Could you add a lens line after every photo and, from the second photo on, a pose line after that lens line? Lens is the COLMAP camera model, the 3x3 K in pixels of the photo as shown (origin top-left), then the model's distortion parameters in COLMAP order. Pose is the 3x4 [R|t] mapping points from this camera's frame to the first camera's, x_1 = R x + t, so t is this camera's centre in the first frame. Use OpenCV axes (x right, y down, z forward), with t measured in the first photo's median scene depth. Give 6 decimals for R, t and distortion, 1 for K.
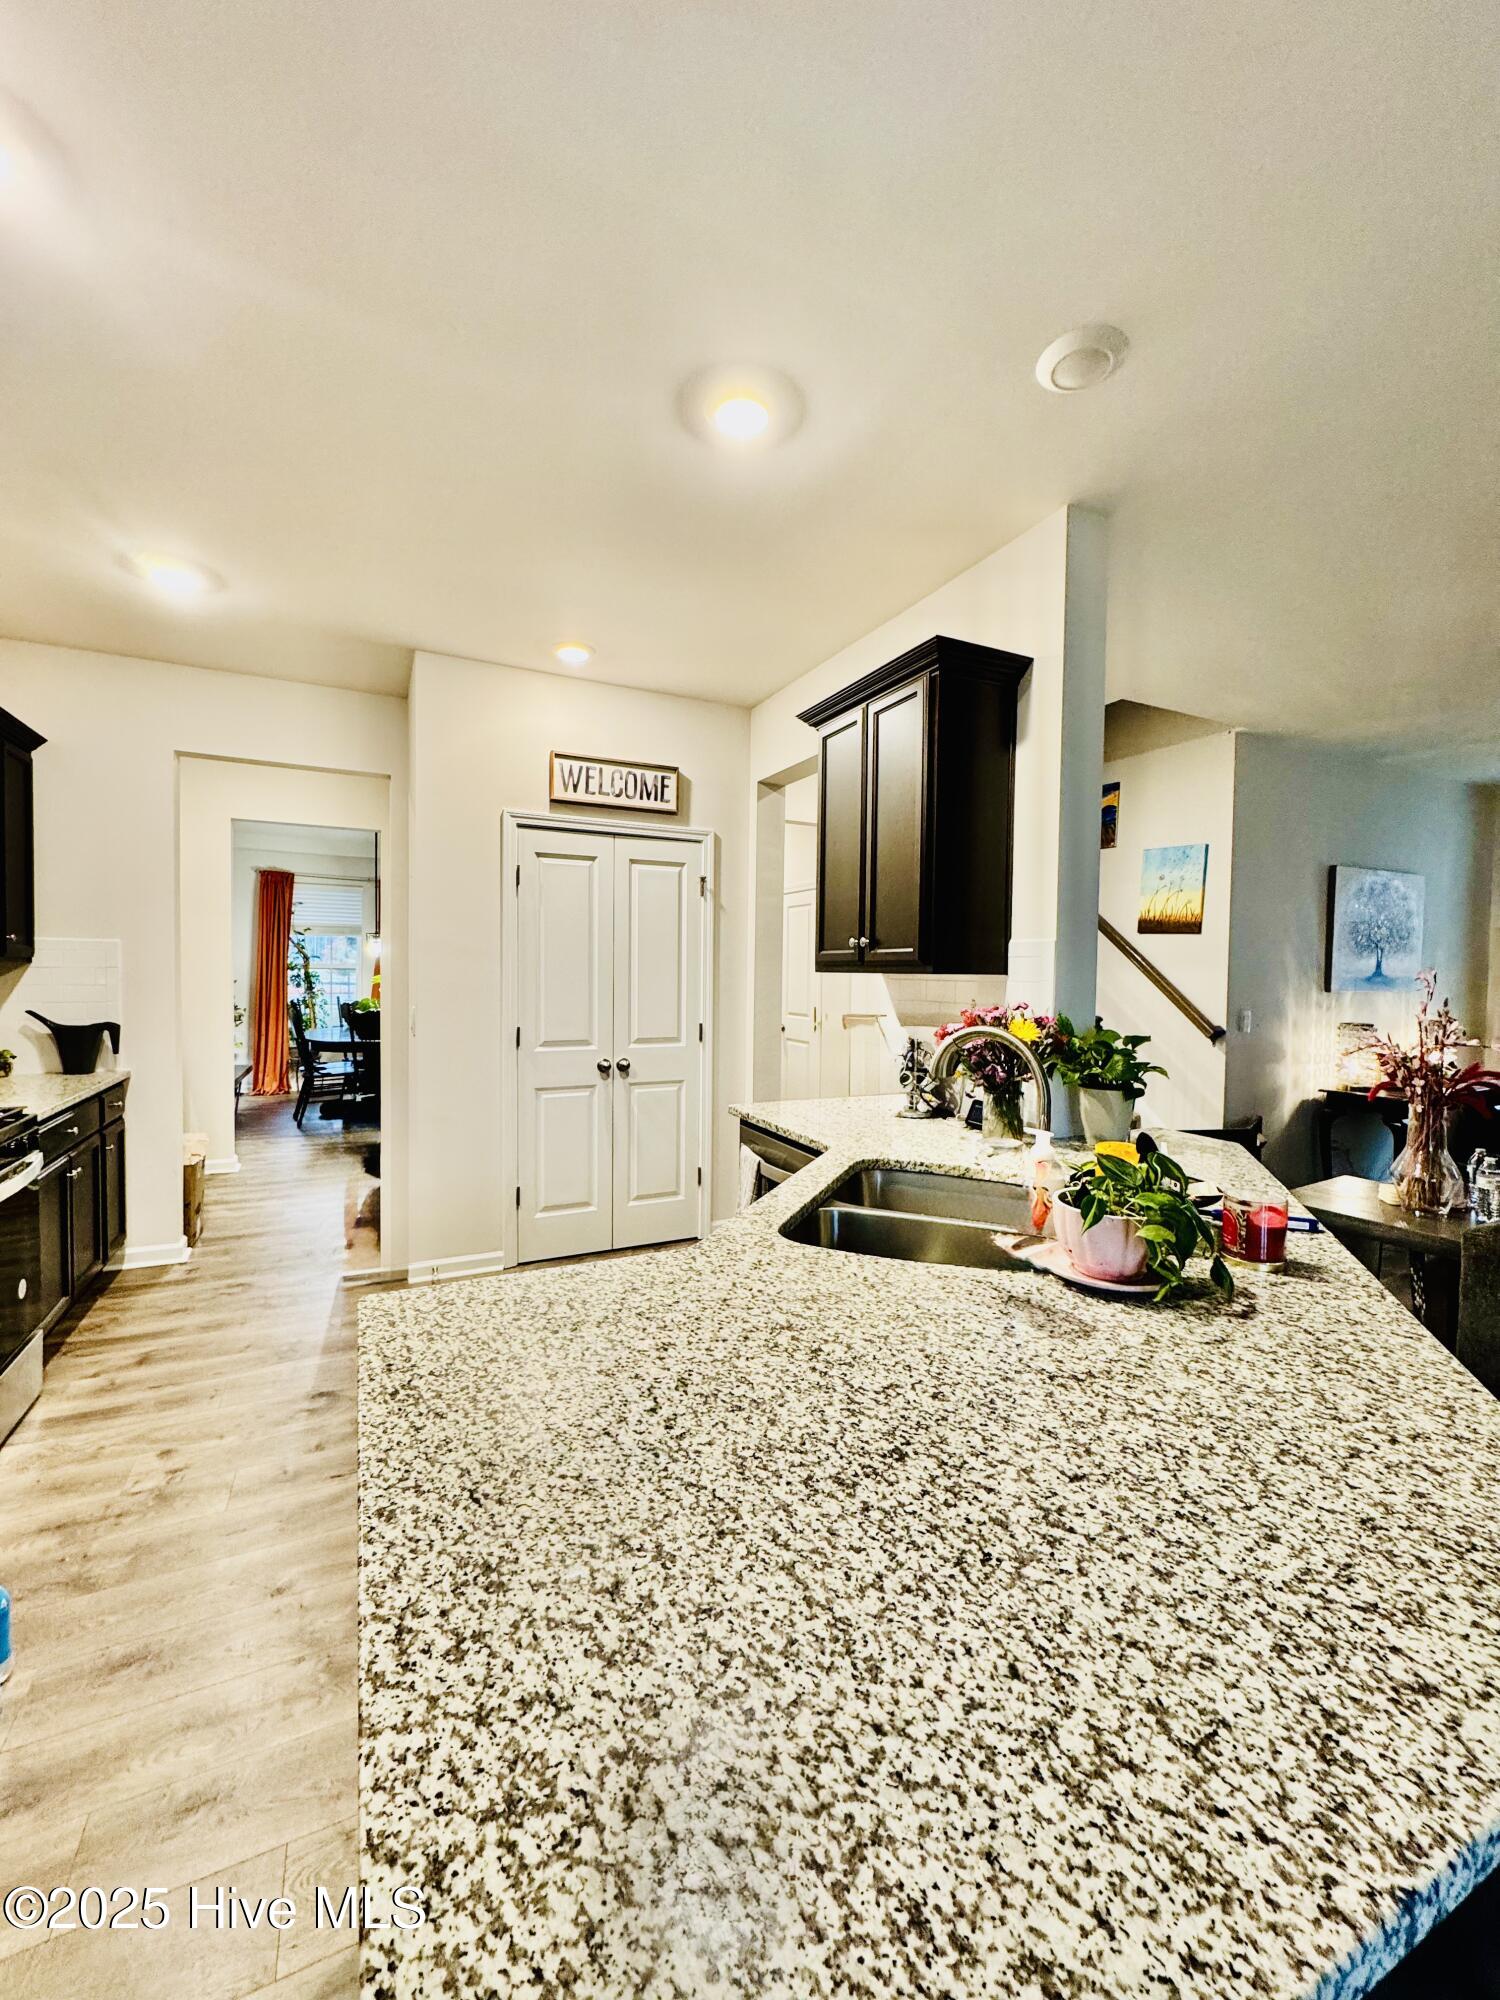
lens RADIAL K [[796.0, 0, 750.0], [0, 796.0, 1000.0], [0, 0, 1]] dist [-0.000634, -0.000040]
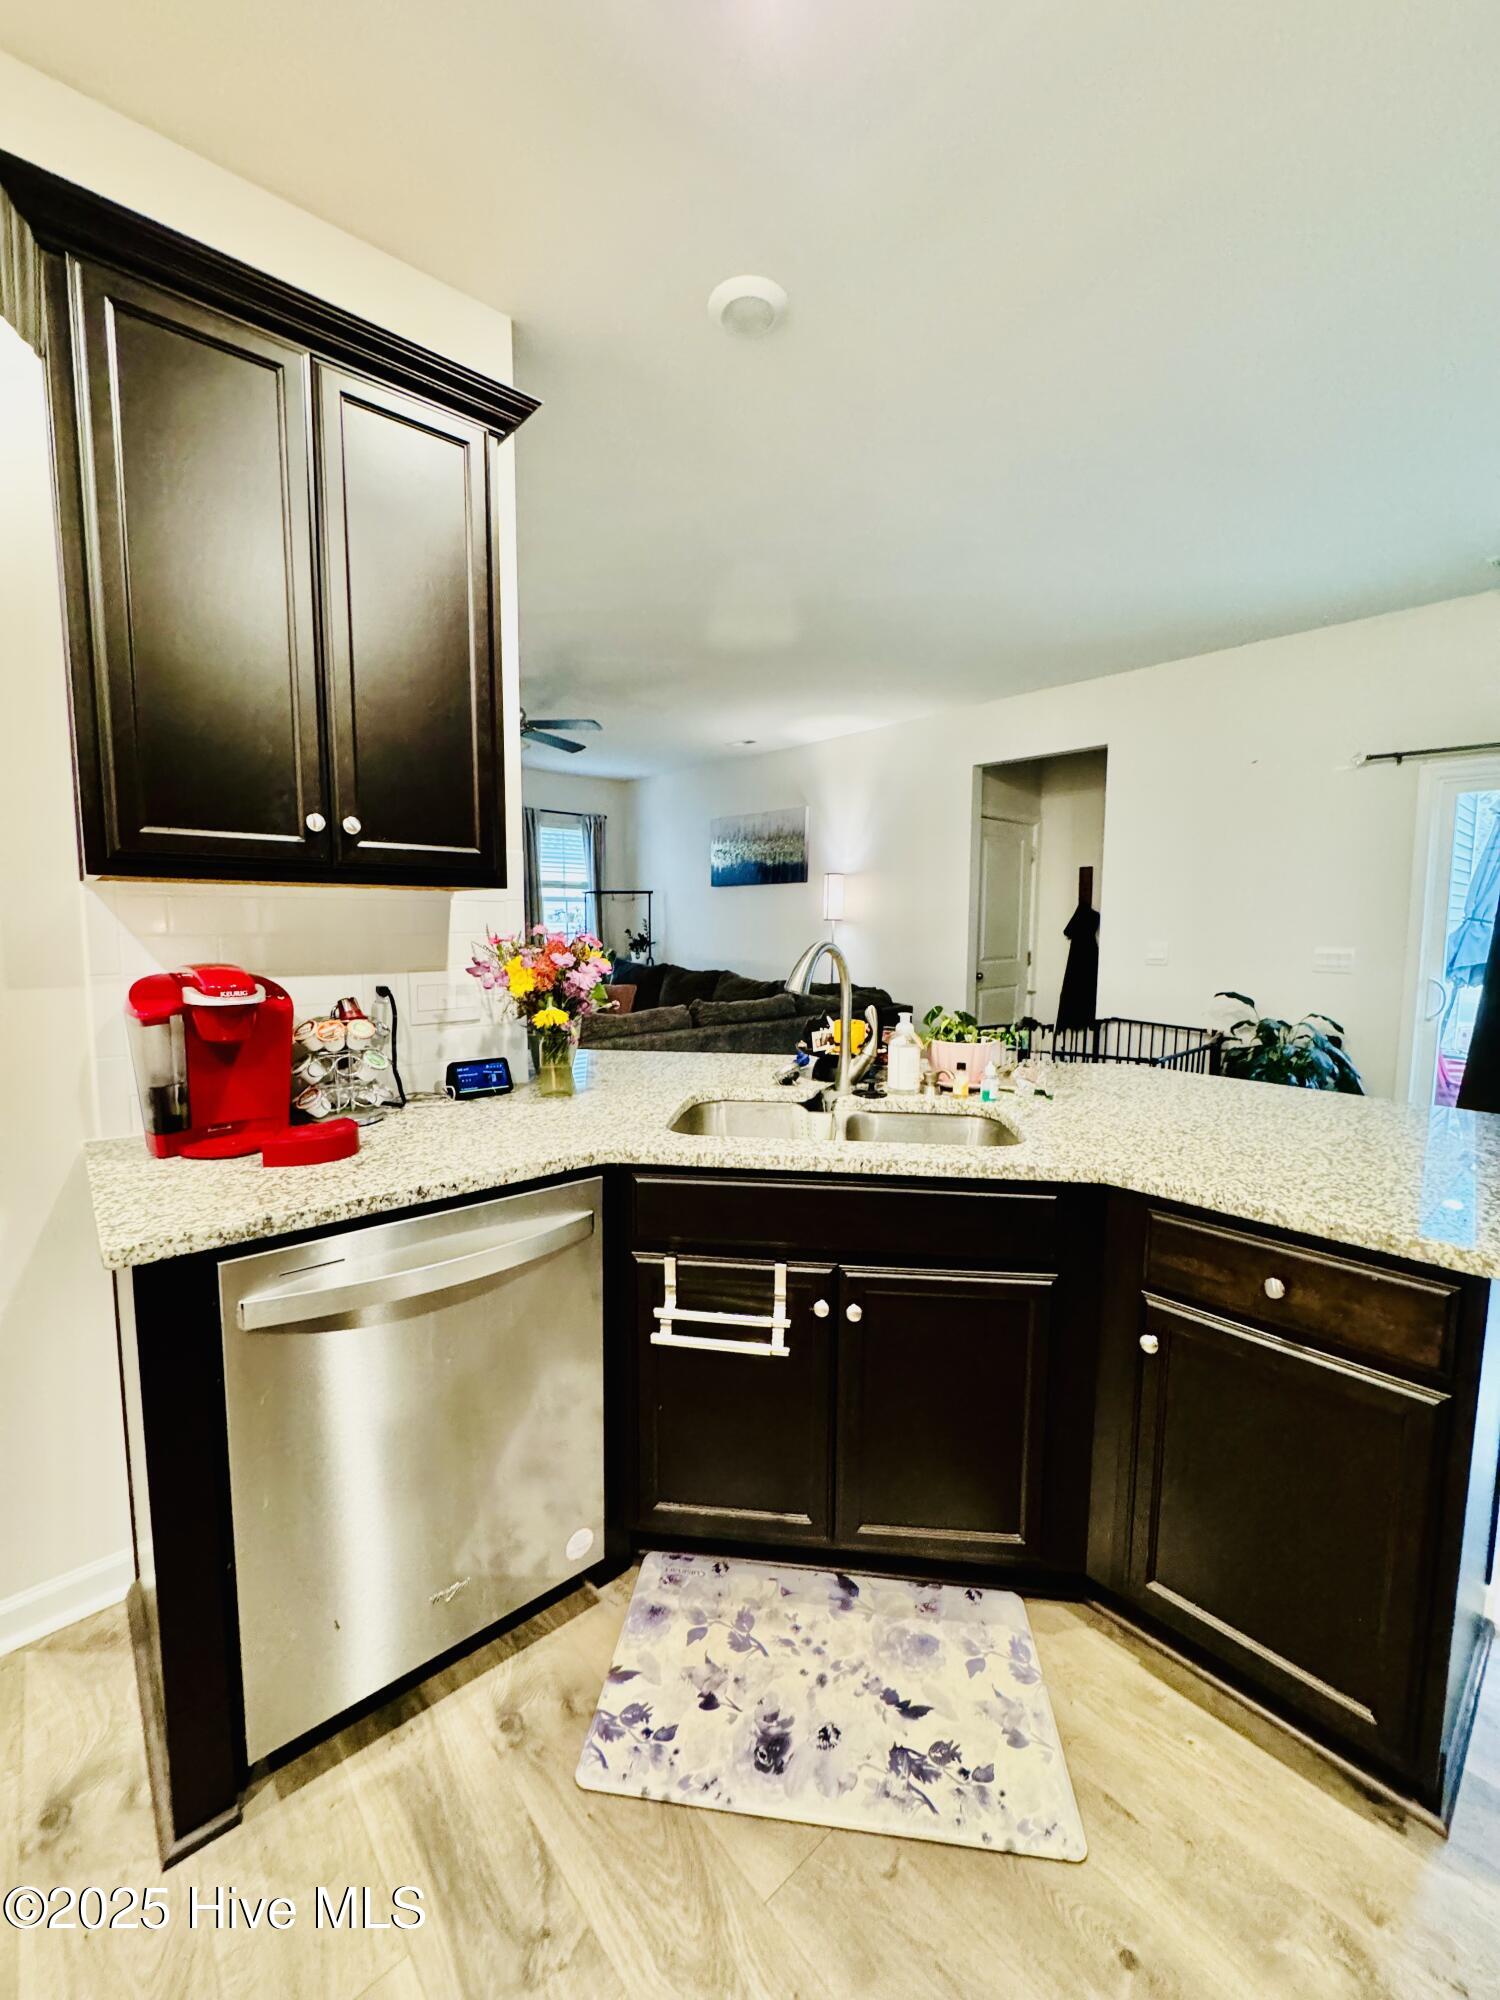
lens RADIAL K [[796.0, 0, 750.0], [0, 796.0, 1000.0], [0, 0, 1]] dist [-0.000634, -0.000040]
pose [[-0.266639, -0.103819, 0.958189, -1.009606], [0.026748, 0.993001, 0.115034, -0.022858], [-0.963425, 0.056302, -0.261996, 1.921277]]
